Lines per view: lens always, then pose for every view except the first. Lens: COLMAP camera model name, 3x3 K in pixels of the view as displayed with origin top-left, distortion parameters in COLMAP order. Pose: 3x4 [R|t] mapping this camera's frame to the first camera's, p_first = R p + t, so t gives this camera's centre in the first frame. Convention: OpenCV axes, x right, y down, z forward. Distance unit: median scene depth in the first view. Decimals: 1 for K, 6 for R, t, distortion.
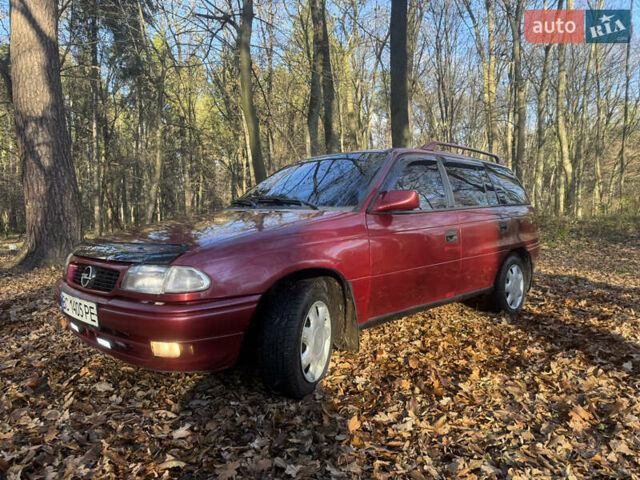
lens RADIAL K [[452.3, 0, 320.7], [0, 452.3, 240.2], [0, 0, 1]] dist [0.033446, -0.038674]
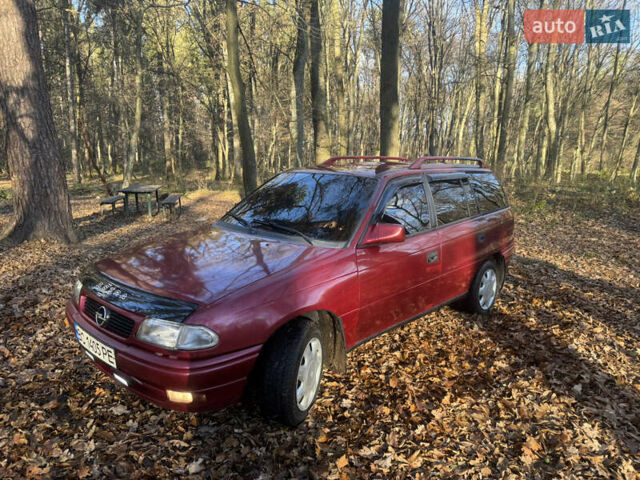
lens RADIAL K [[452.3, 0, 318.8], [0, 452.3, 240.9], [0, 0, 1]] dist [0.033446, -0.038674]
pose [[0.999087, 0.019533, 0.037995, -0.019647], [-0.024277, 0.991384, 0.128722, -0.138607], [-0.035153, -0.129527, 0.990953, -0.043808]]
